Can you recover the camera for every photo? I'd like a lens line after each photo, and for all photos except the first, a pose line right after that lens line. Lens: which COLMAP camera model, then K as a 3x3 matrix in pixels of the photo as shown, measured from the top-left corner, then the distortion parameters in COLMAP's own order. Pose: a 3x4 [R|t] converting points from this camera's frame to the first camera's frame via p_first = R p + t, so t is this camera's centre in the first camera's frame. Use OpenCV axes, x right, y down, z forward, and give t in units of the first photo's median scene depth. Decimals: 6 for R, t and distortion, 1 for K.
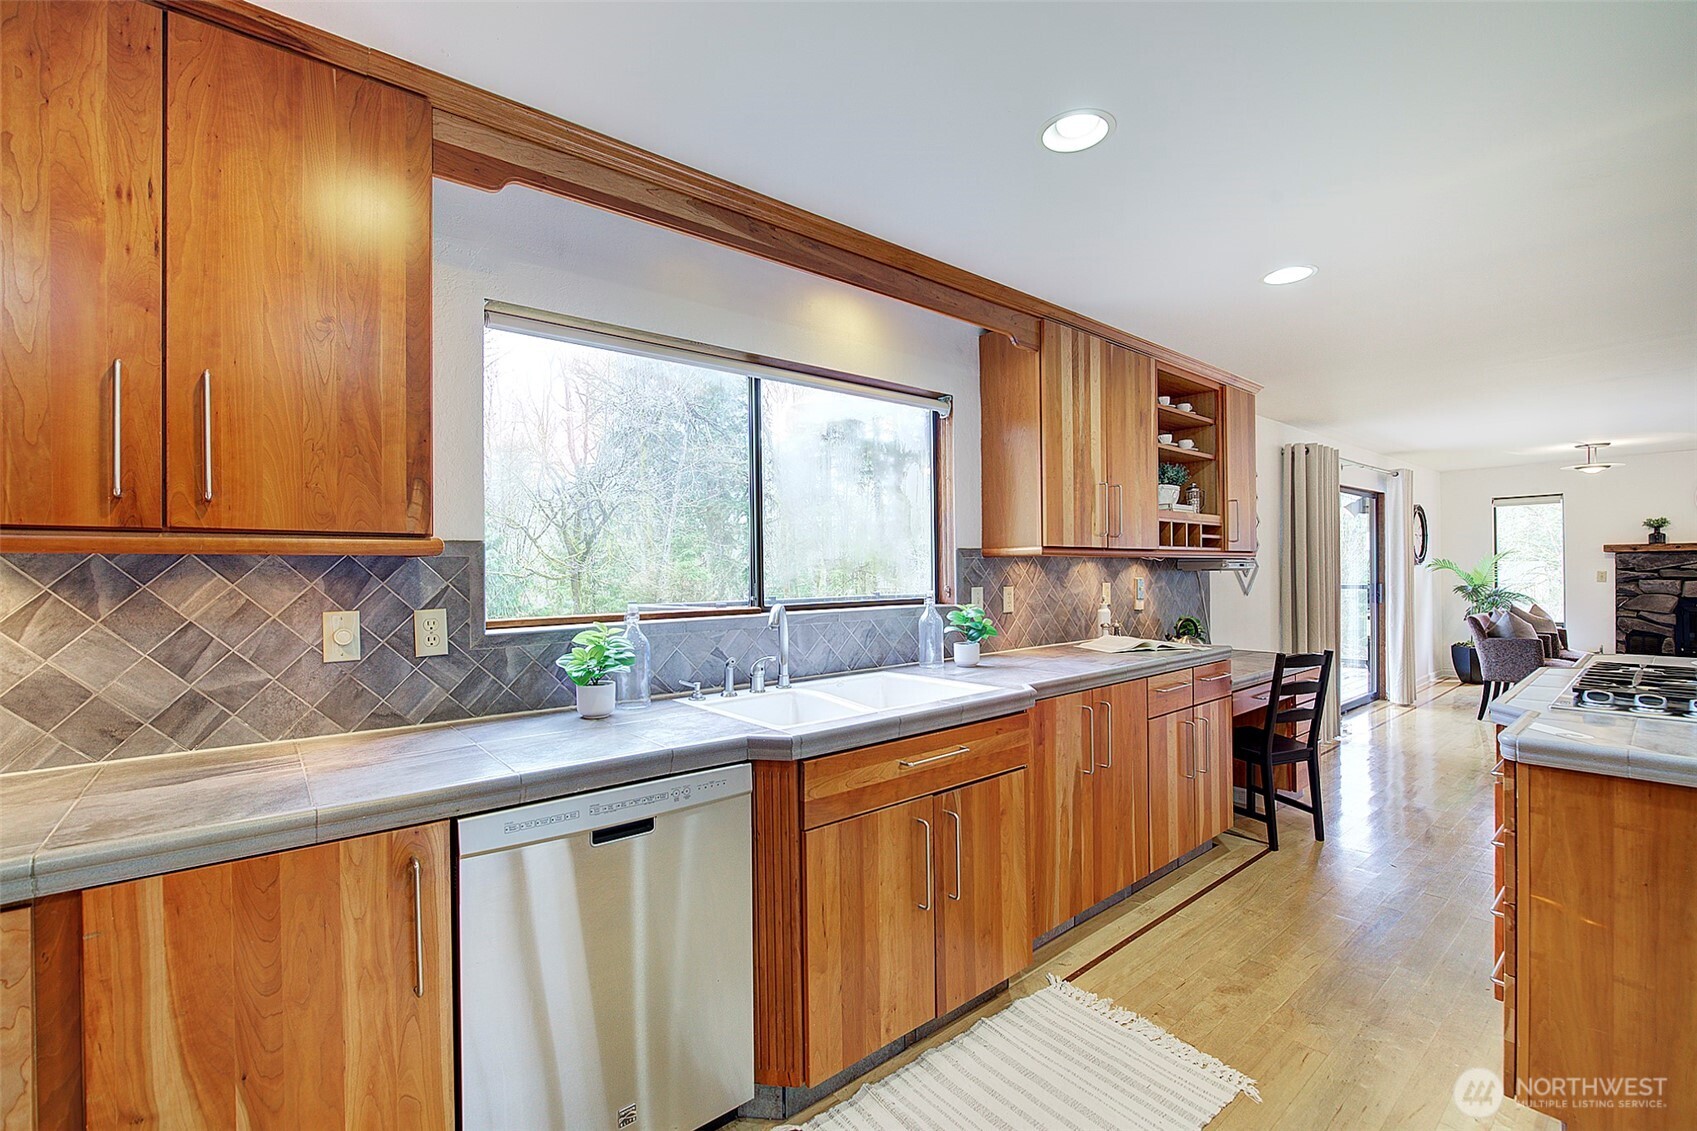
lens RADIAL K [[733.9, 0, 843.4], [0, 733.9, 576.5], [0, 0, 1]] dist [-0.011260, 0.000420]
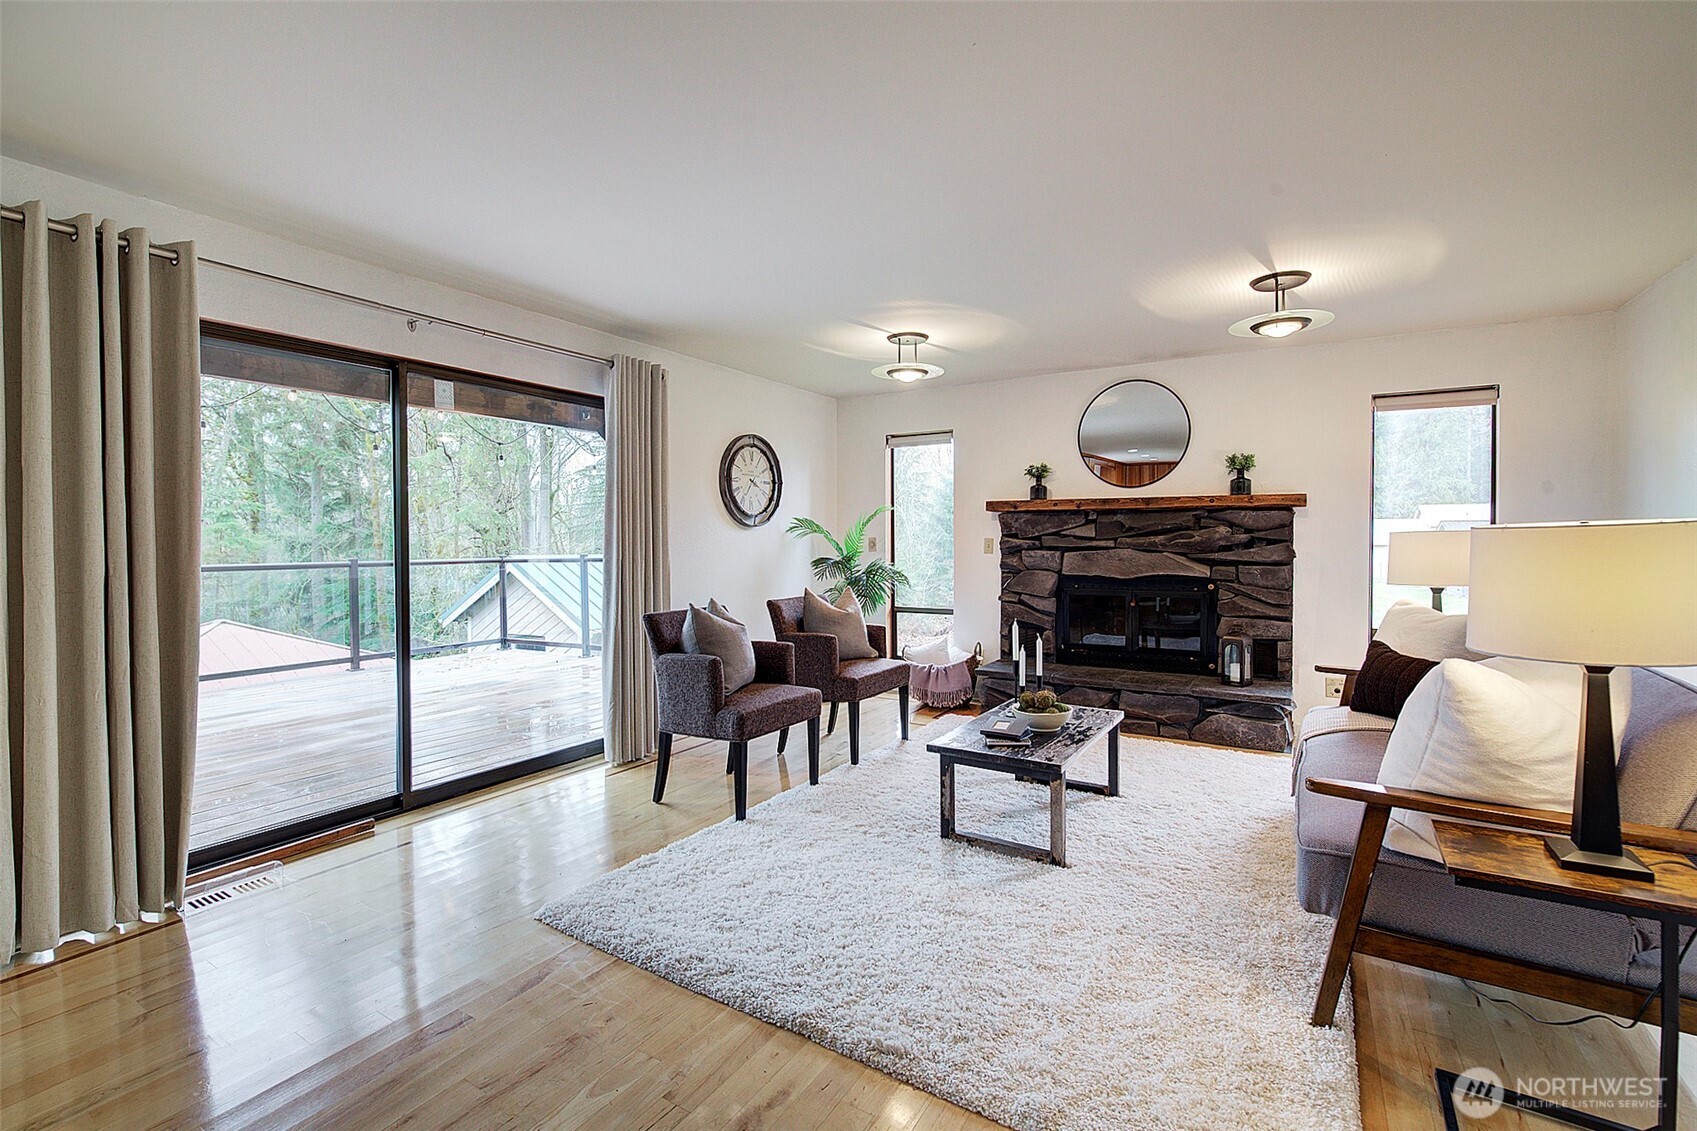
lens RADIAL K [[733.9, 0, 864.7], [0, 733.9, 568.0], [0, 0, 1]] dist [-0.011260, 0.000420]
pose [[0.941839, 0.001252, 0.336061, 0.709697], [-0.010112, 0.999646, 0.024615, 0.005788], [-0.335911, -0.026581, 0.941519, 0.367633]]
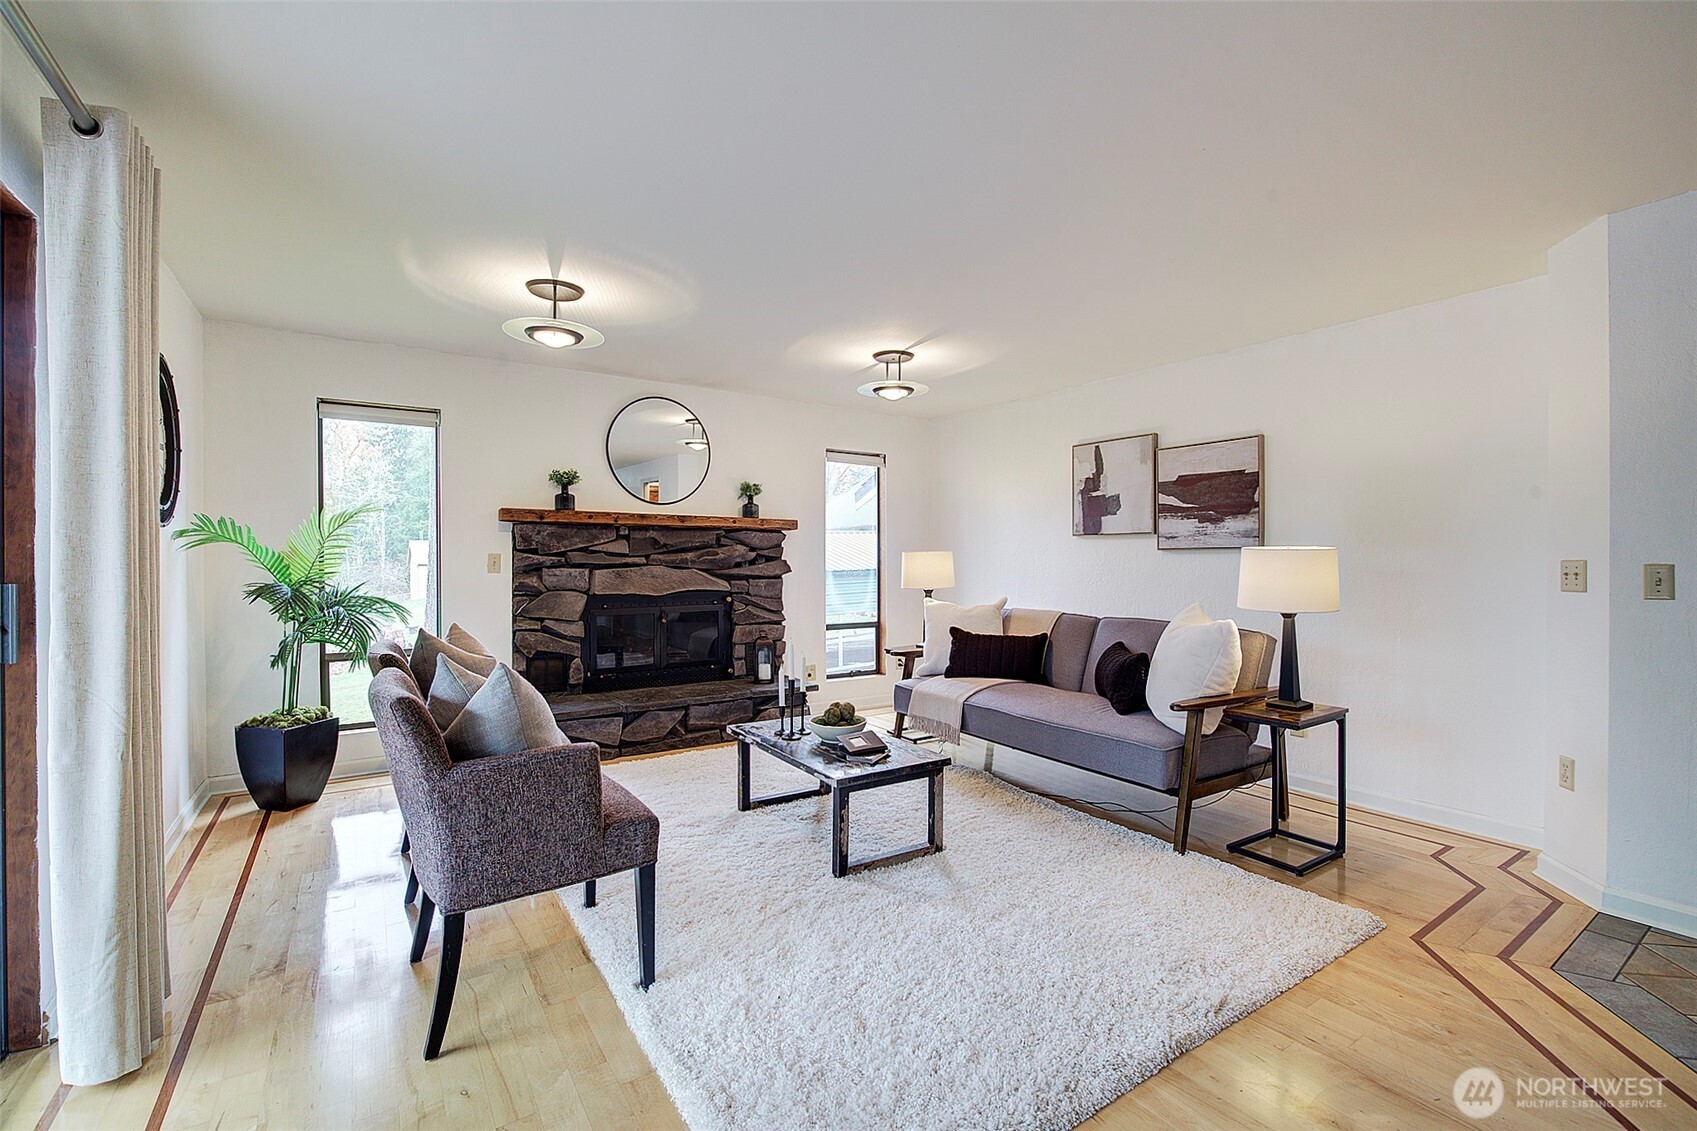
lens RADIAL K [[733.9, 0, 850.7], [0, 733.9, 566.1], [0, 0, 1]] dist [-0.011260, 0.000420]
pose [[0.101721, -0.000105, 0.994813, 0.512212], [0.000955, 1.000000, 0.000008, 0.002916], [-0.994812, 0.000949, 0.101721, 0.681422]]
